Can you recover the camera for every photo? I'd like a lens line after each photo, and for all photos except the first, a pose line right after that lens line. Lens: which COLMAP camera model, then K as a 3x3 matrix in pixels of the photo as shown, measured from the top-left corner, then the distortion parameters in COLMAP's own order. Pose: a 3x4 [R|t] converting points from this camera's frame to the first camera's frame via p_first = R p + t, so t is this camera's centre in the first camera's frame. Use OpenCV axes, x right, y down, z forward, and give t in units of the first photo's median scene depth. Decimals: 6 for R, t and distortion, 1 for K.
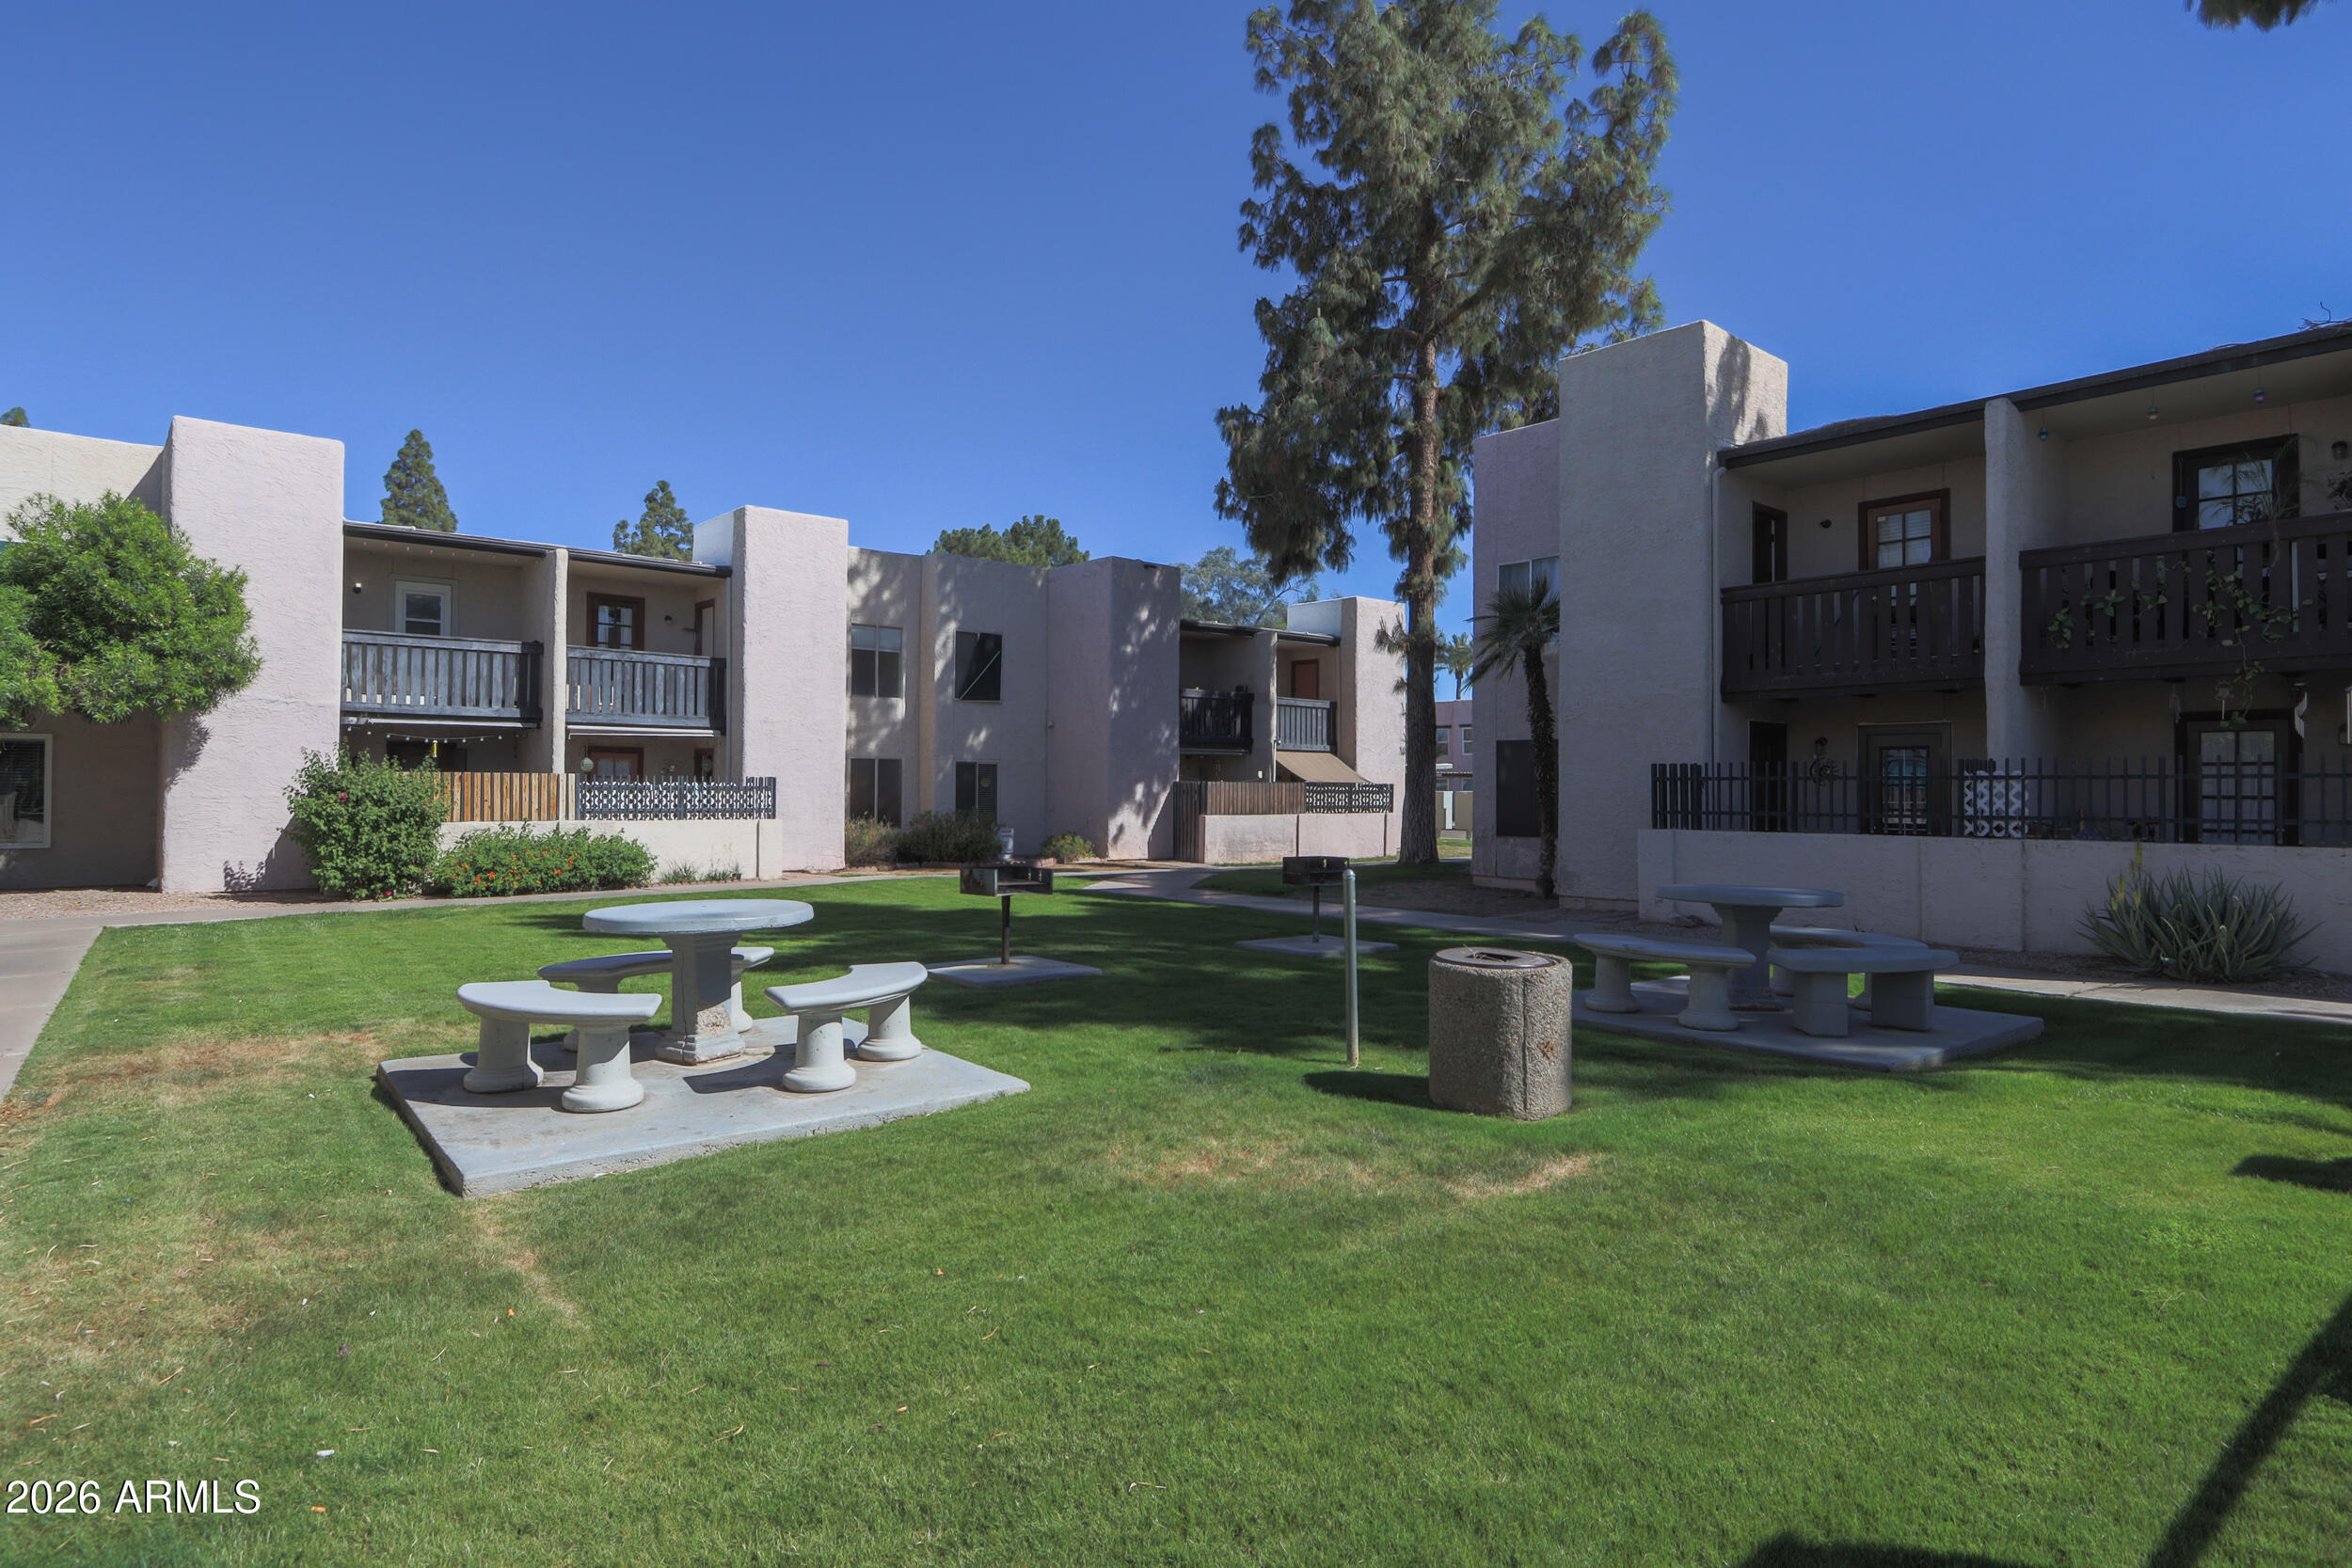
lens RADIAL K [[1281.1, 0, 1171.4], [0, 1281.1, 778.3], [0, 0, 1]] dist [-0.002796, 0.000269]
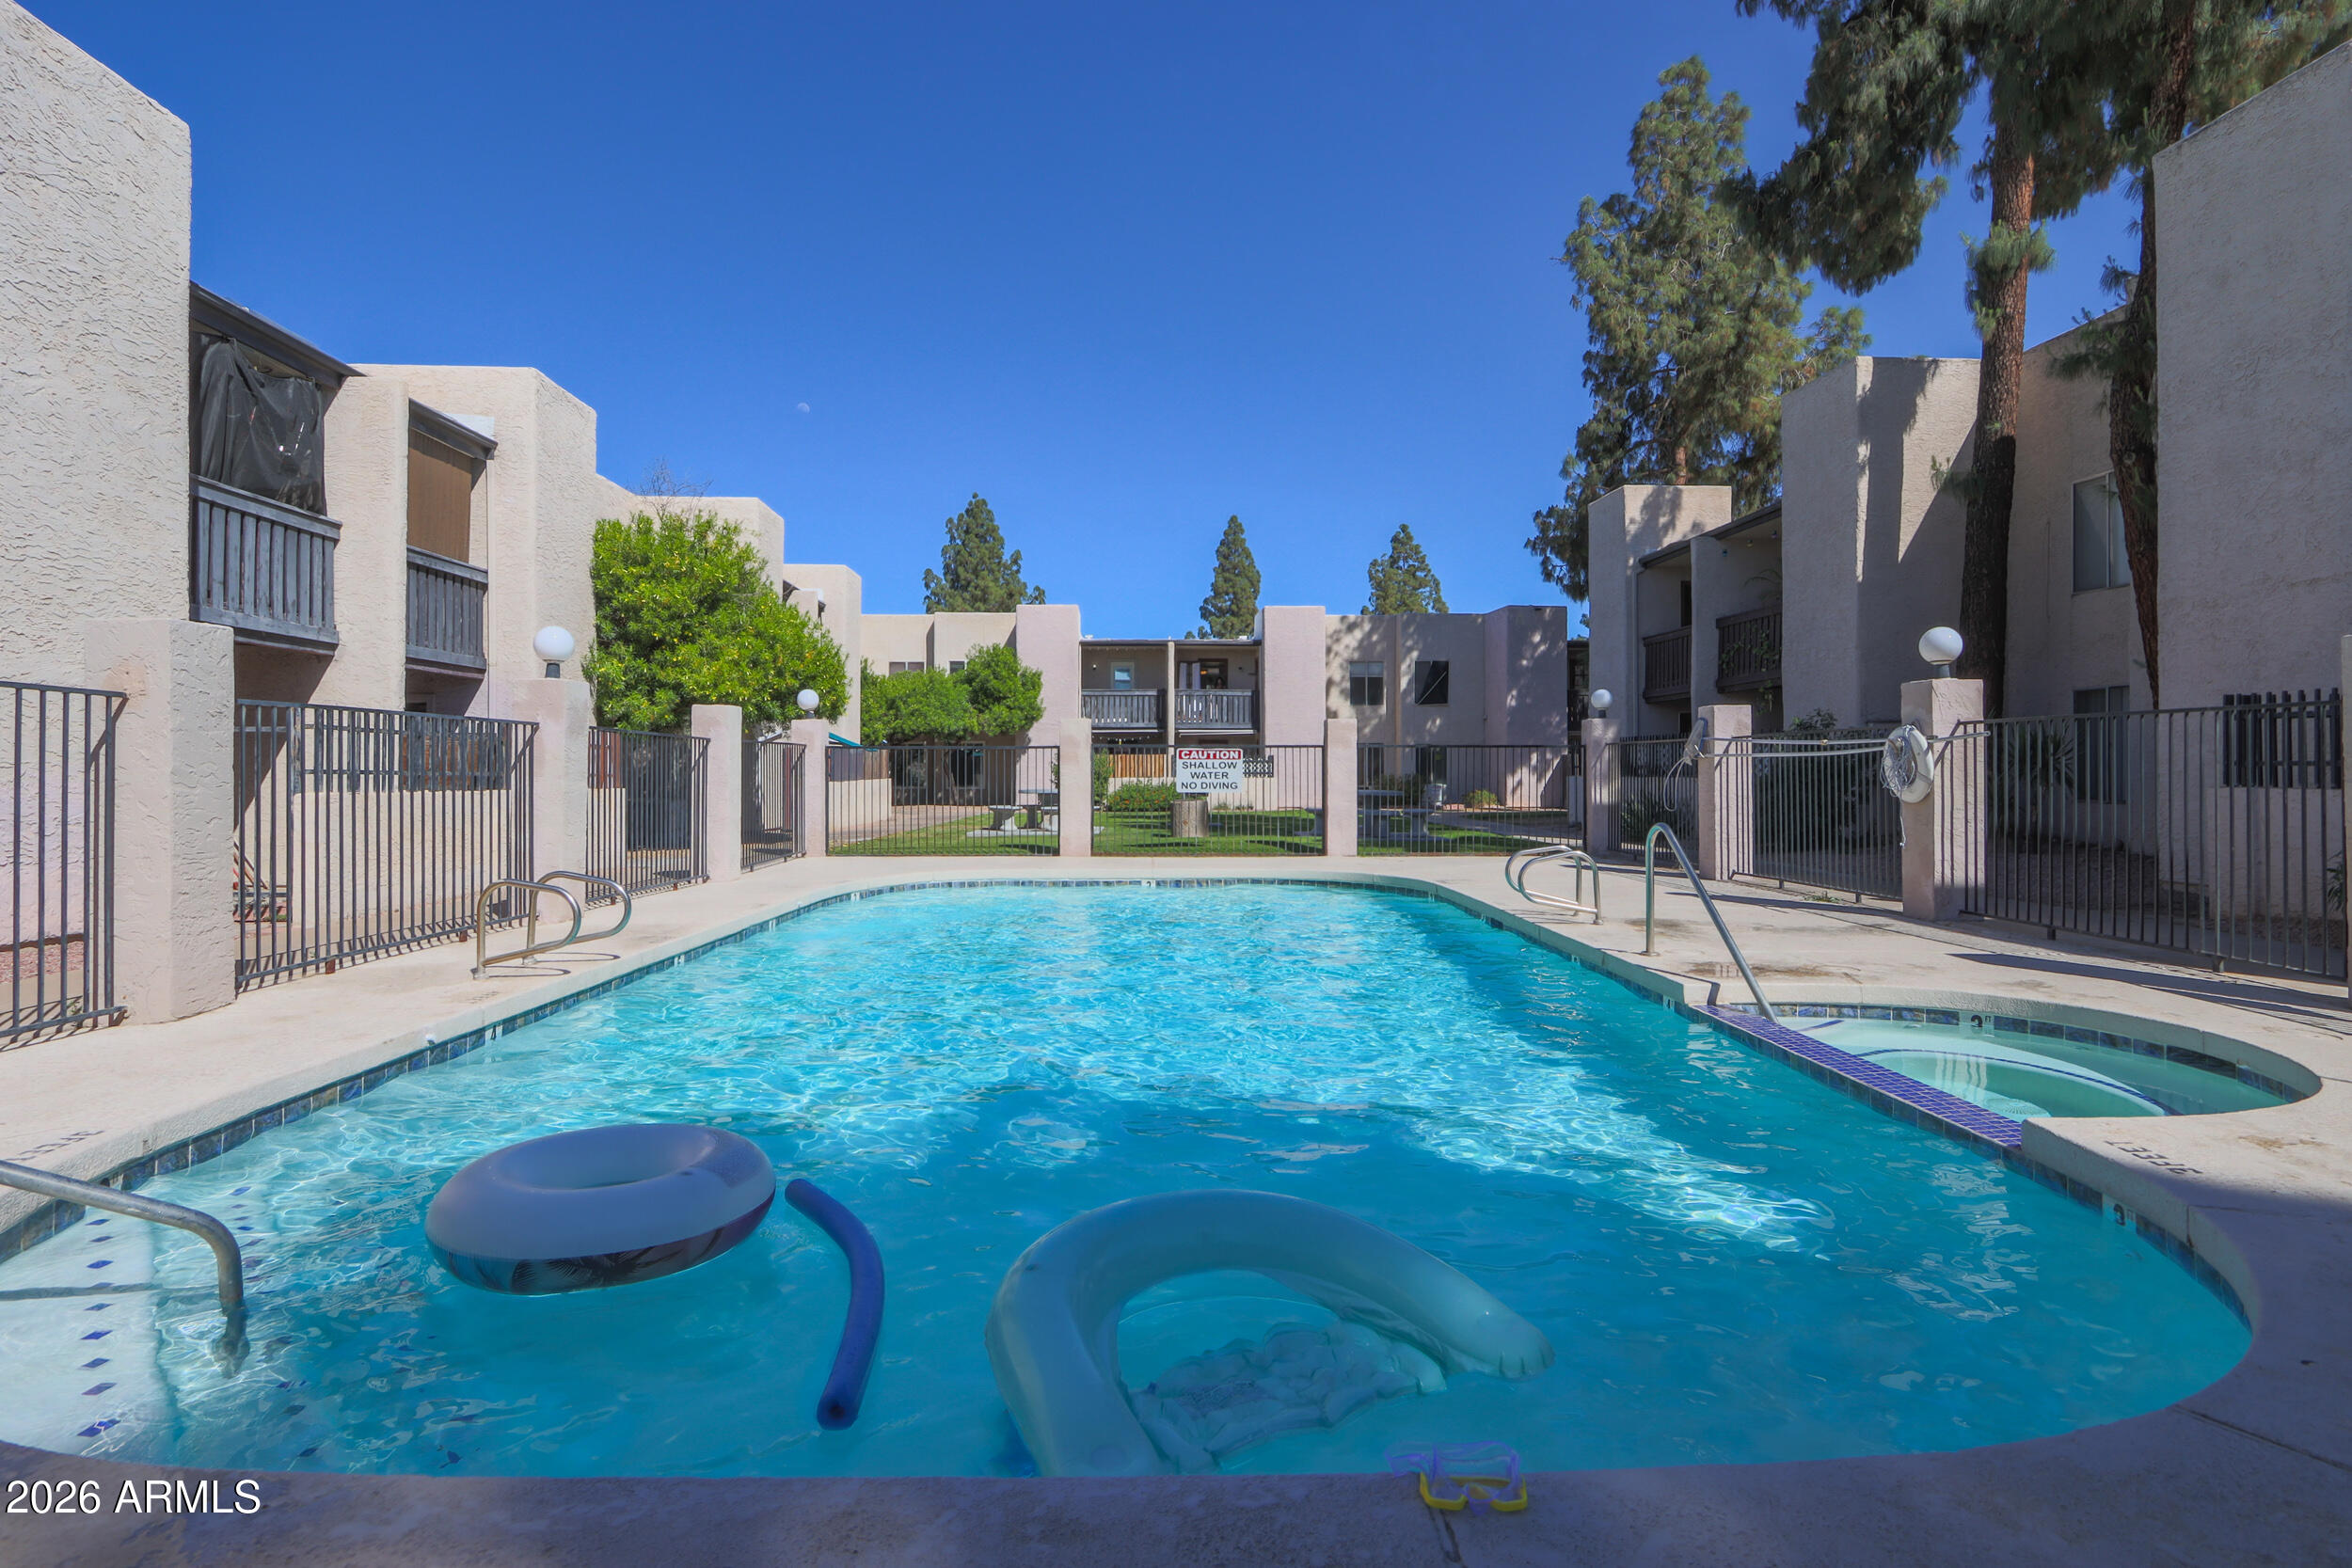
lens RADIAL K [[1281.1, 0, 1179.1], [0, 1281.1, 783.6], [0, 0, 1]] dist [-0.002796, 0.000269]
pose [[0.798043, -0.008170, -0.602545, 0.561983], [0.019440, 0.999737, 0.012192, 0.013508], [0.602287, -0.021443, 0.797992, -0.453060]]
